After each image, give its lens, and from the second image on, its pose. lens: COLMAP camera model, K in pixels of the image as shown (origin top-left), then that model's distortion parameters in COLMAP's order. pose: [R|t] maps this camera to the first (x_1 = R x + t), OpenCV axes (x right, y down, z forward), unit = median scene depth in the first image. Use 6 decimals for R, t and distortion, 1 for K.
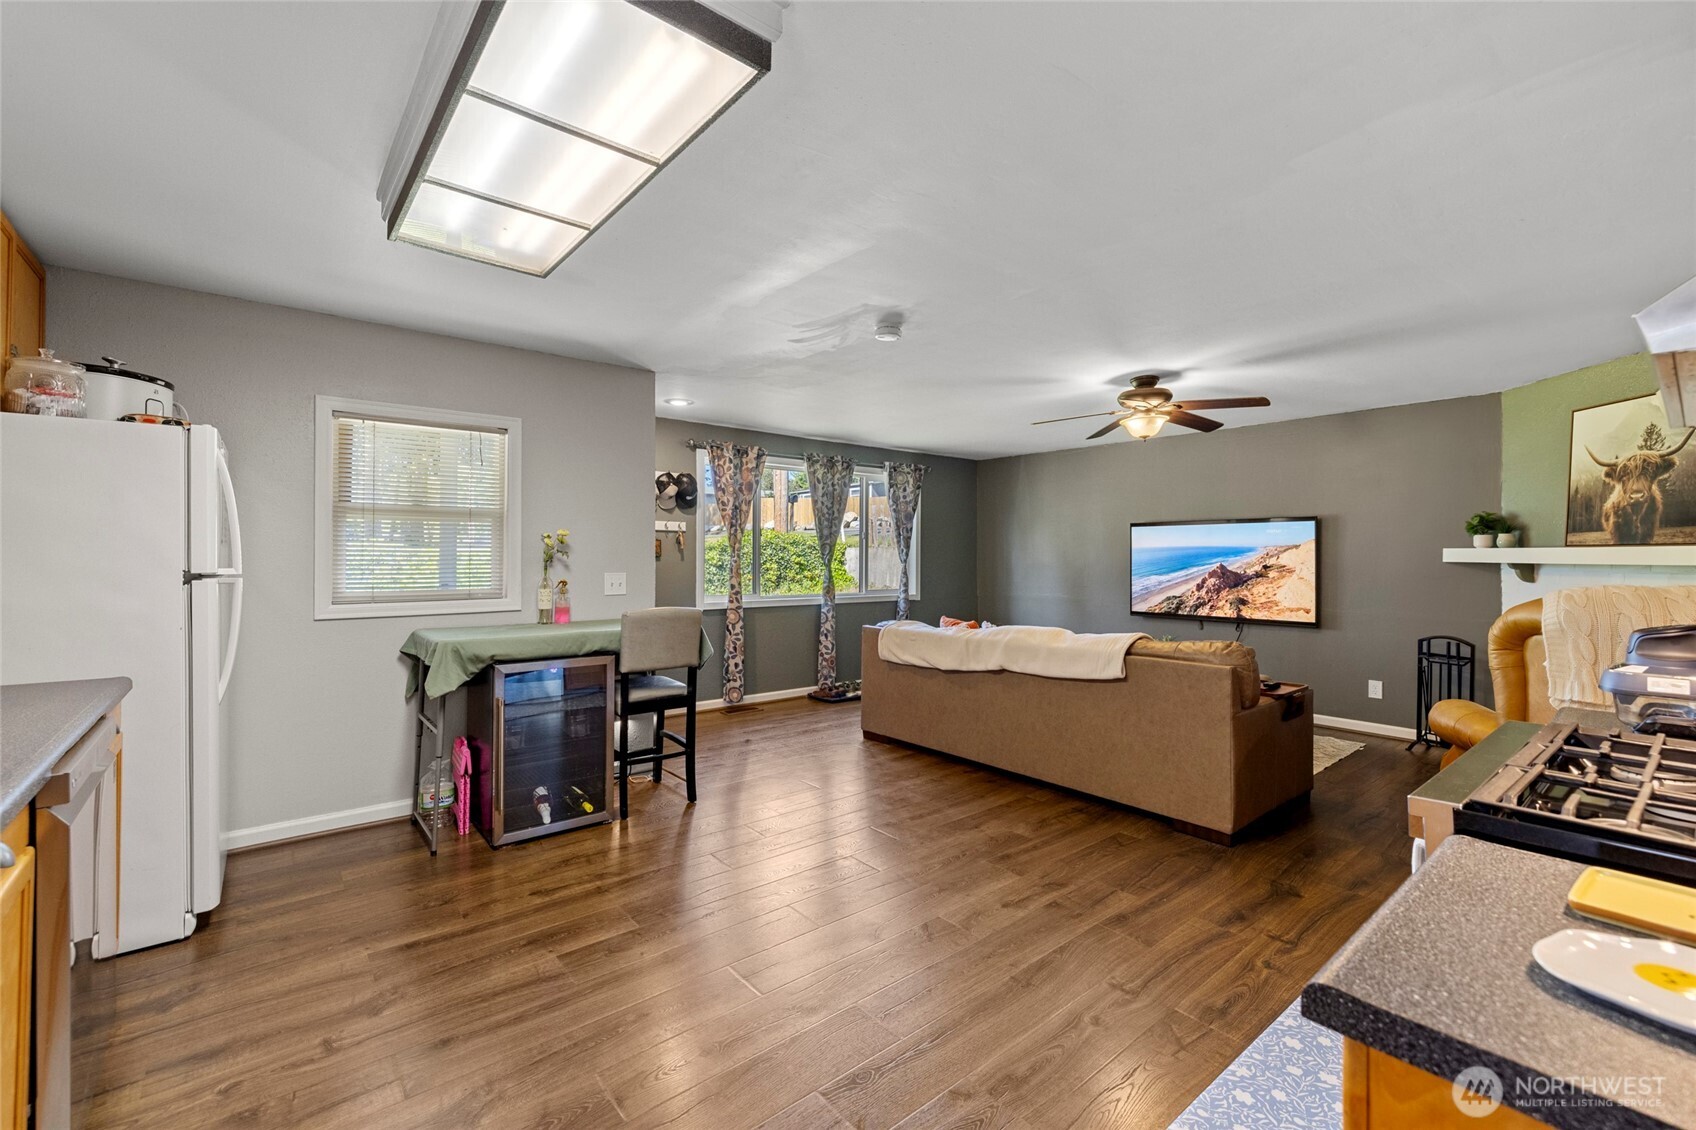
lens RADIAL K [[708.8, 0, 833.7], [0, 708.8, 553.0], [0, 0, 1]] dist [-0.001184, 0.000594]
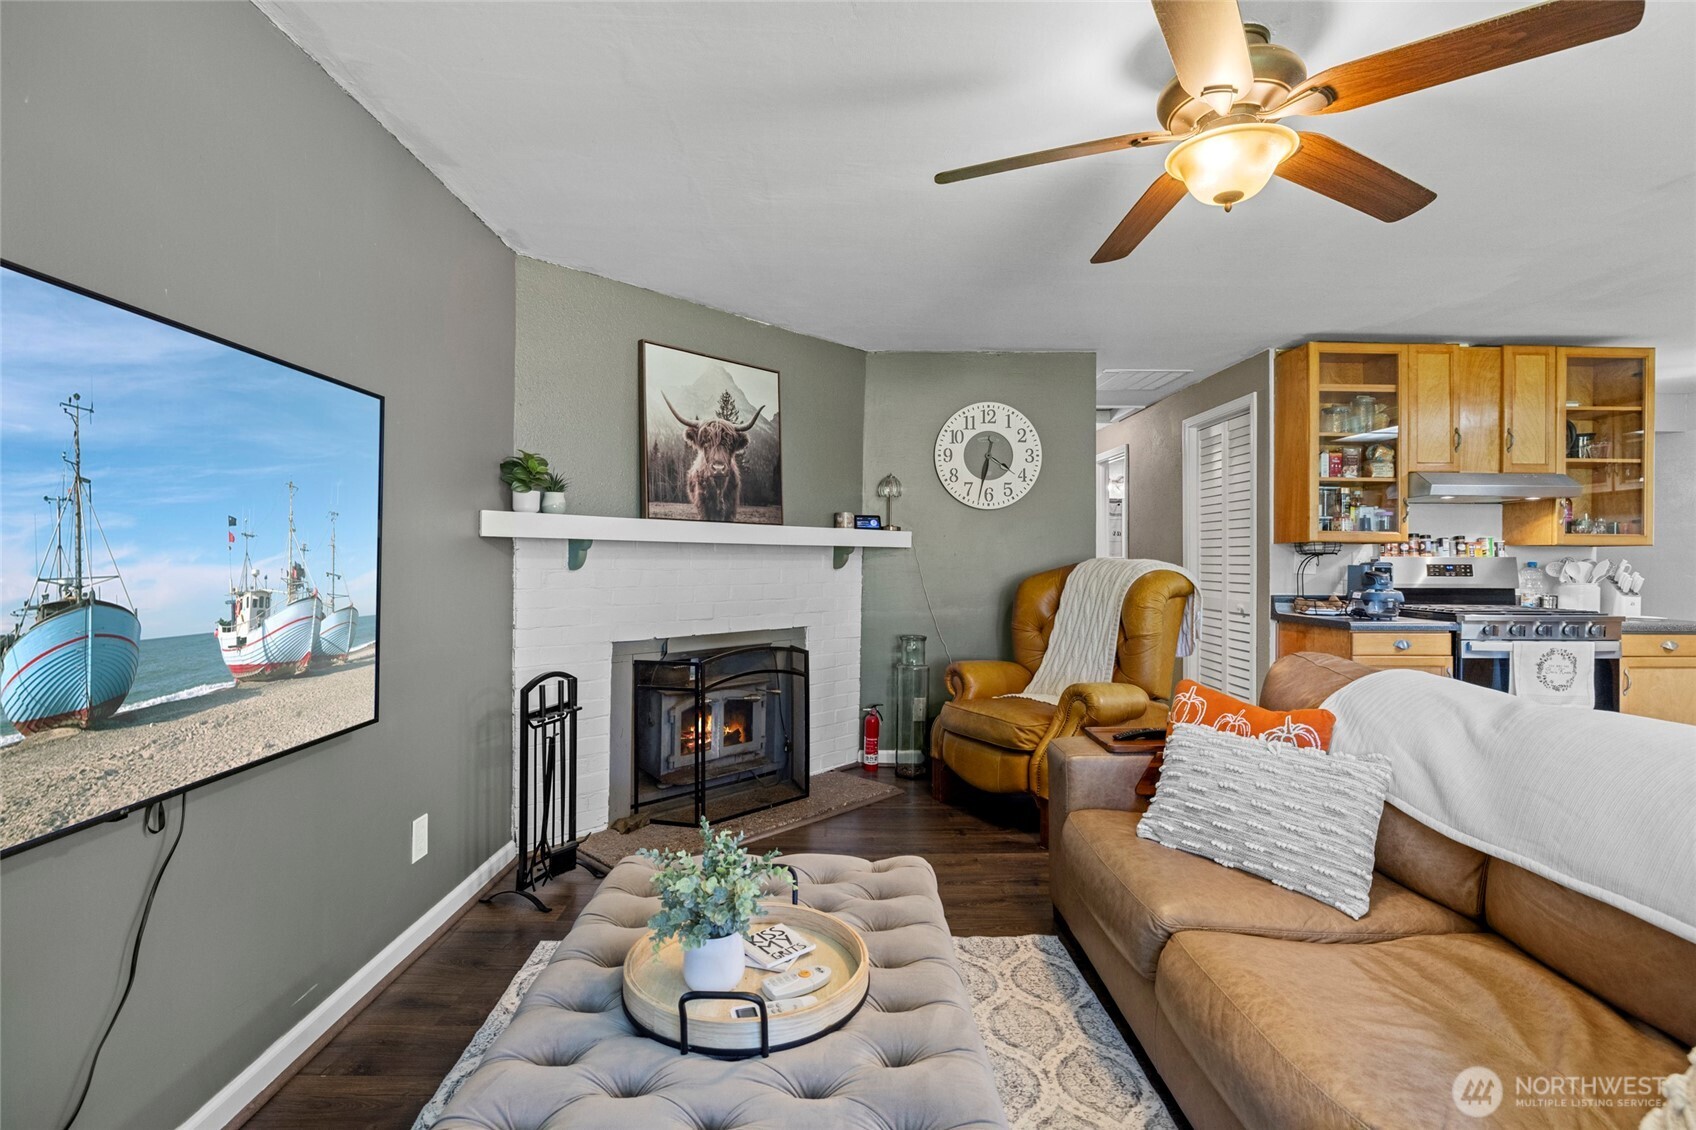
lens RADIAL K [[780.9, 0, 847.3], [0, 780.9, 555.8], [0, 0, 1]] dist [-0.010017, 0.002106]
pose [[-0.784715, -0.005525, 0.619832, 0.313790], [-0.011840, 0.999911, -0.006076, 0.028527], [-0.619743, -0.012107, -0.784711, 1.342052]]
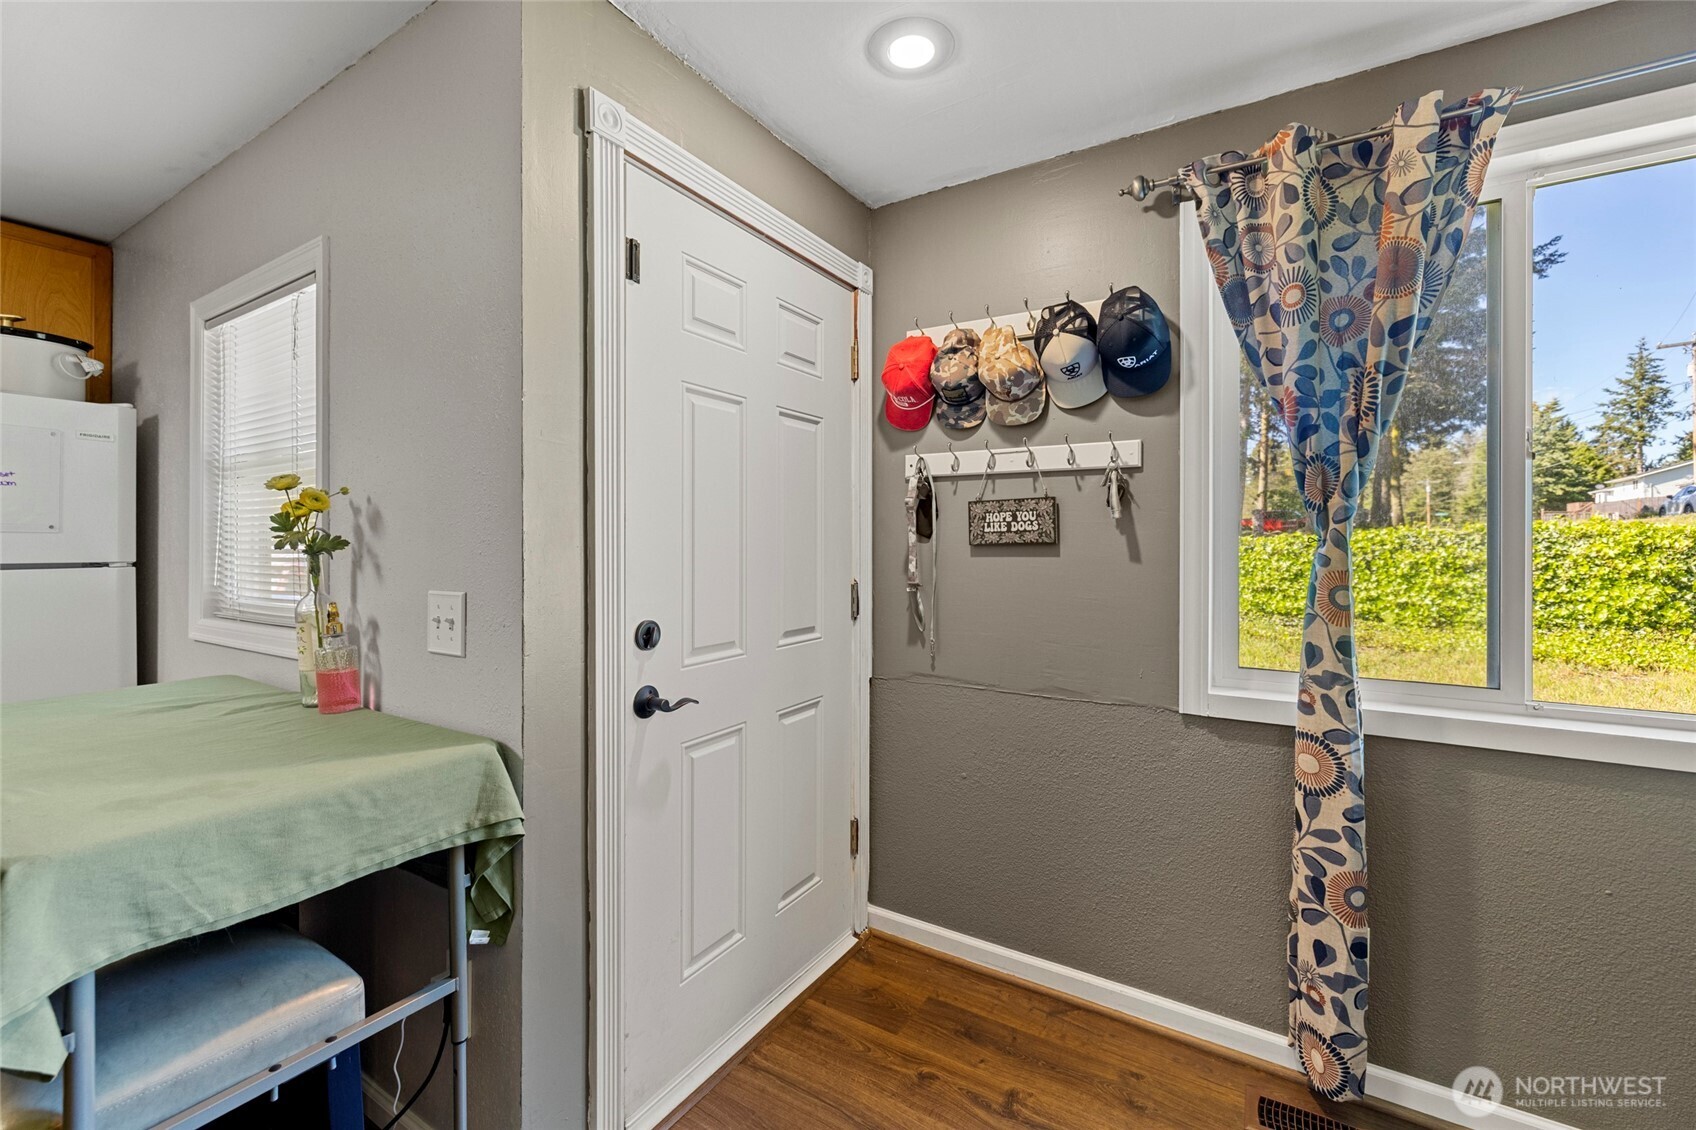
lens RADIAL K [[708.8, 0, 835.7], [0, 708.8, 543.1], [0, 0, 1]] dist [-0.001184, 0.000594]
pose [[0.328856, -0.006956, -0.944354, 0.069901], [0.004021, 0.999974, -0.005965, 0.007863], [0.944372, -0.001836, 0.328875, 0.946747]]
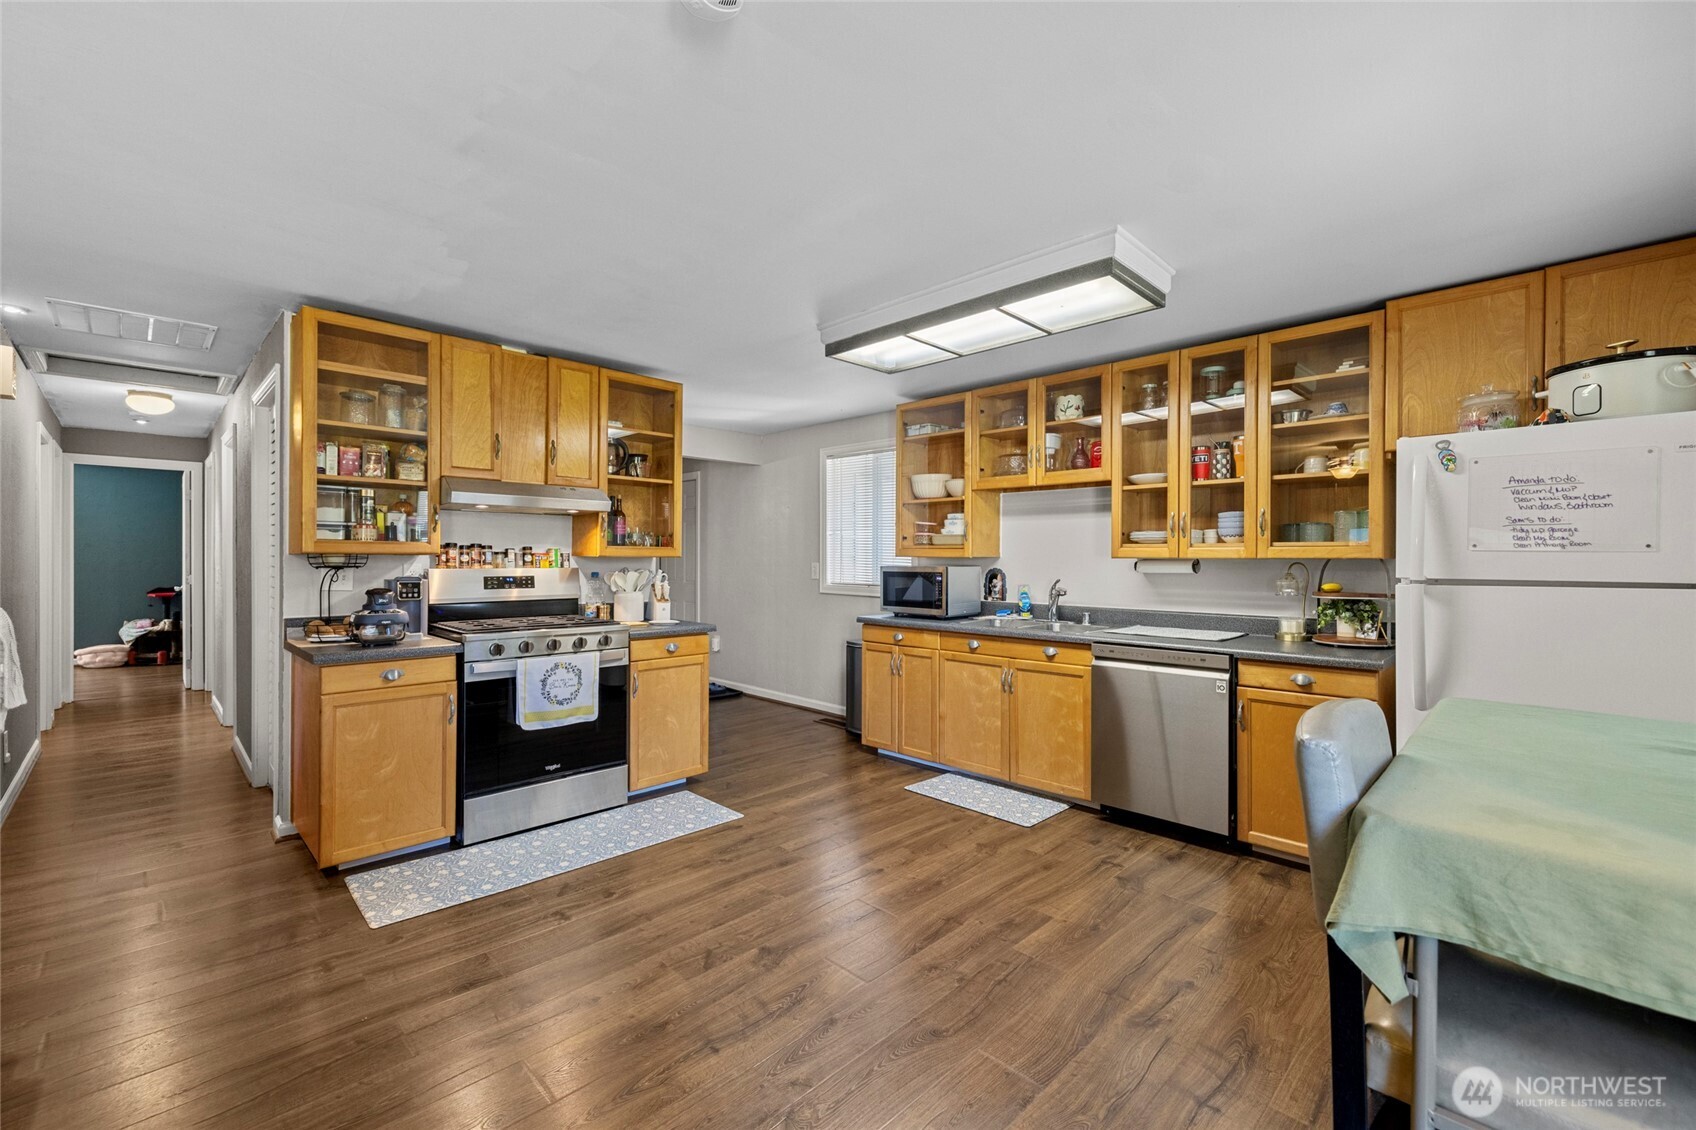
lens RADIAL K [[708.8, 0, 833.0], [0, 708.8, 557.2], [0, 0, 1]] dist [-0.001184, 0.000594]
pose [[-0.995646, -0.007078, -0.092943, 0.030629], [-0.006383, 0.999949, -0.007774, 0.006633], [0.092993, -0.007147, -0.995641, 1.017346]]
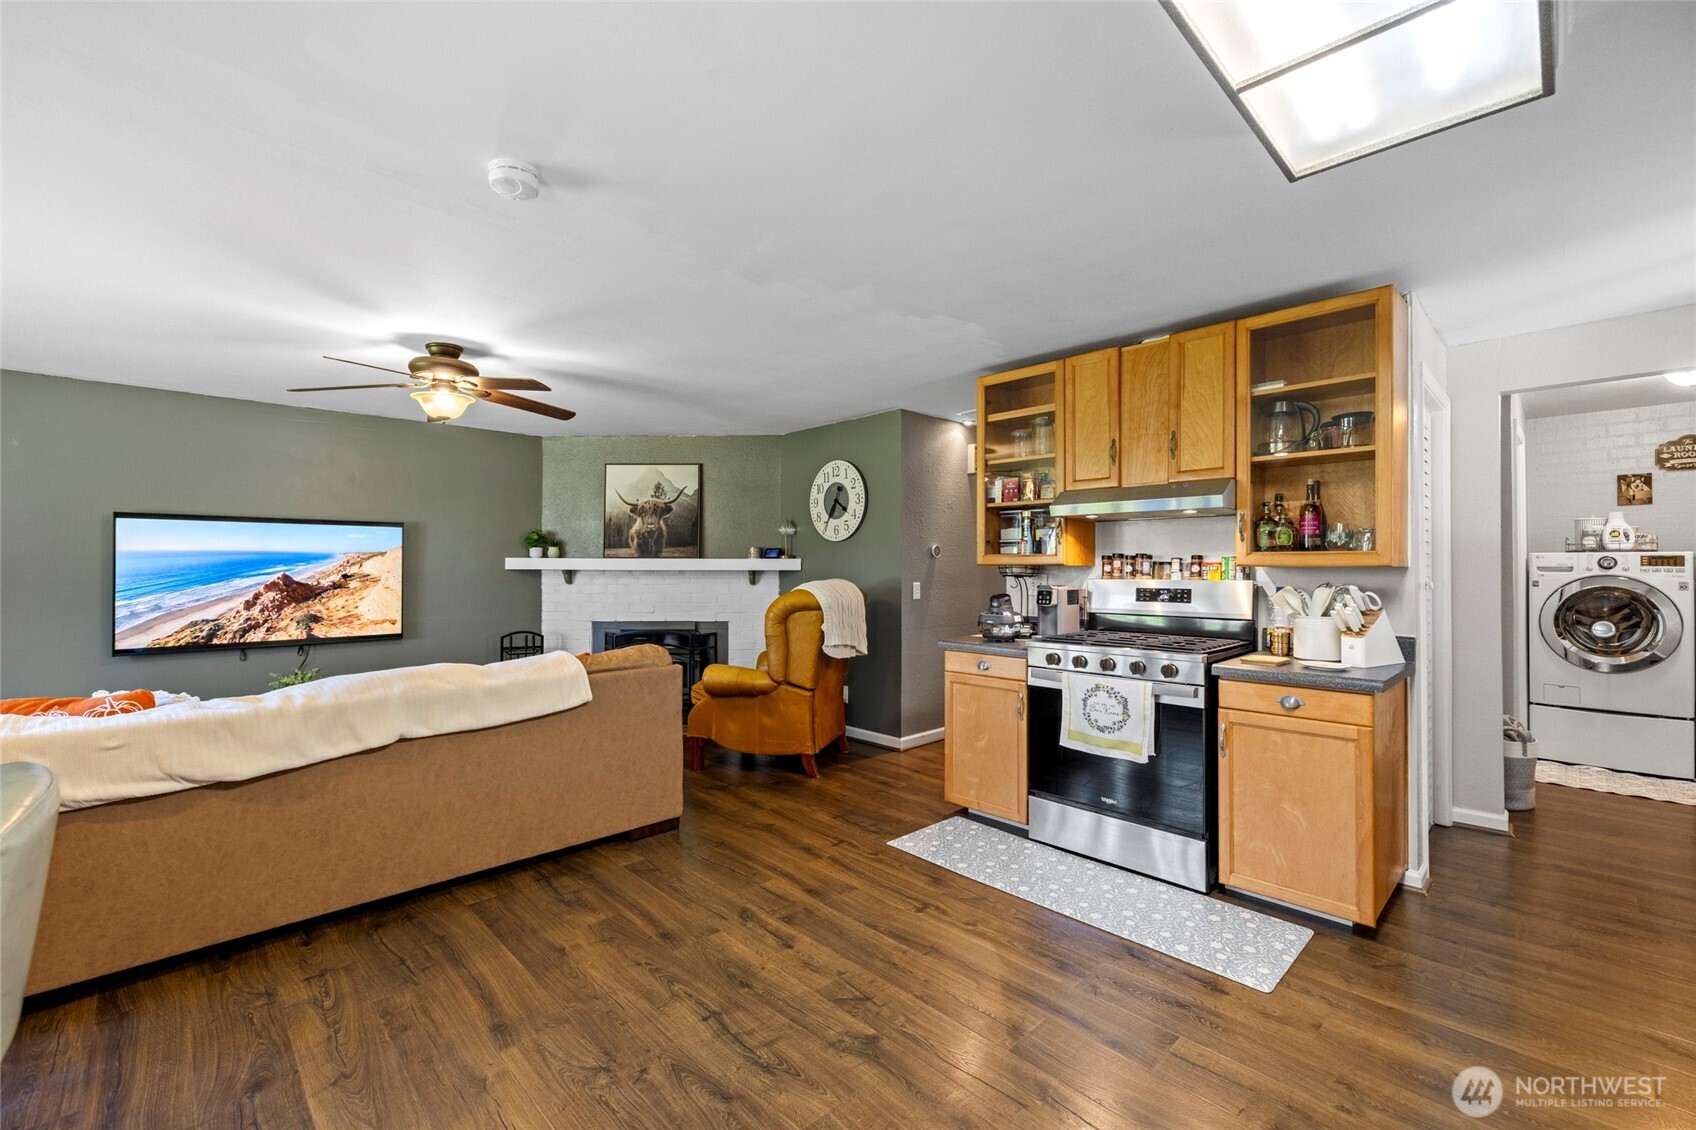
lens RADIAL K [[708.8, 0, 841.4], [0, 708.8, 560.2], [0, 0, 1]] dist [-0.001184, 0.000594]
pose [[-0.086004, 0.007105, 0.996269, -0.381911], [-0.006651, 0.999948, -0.007706, 0.003064], [-0.996273, -0.007289, -0.085952, 0.570759]]
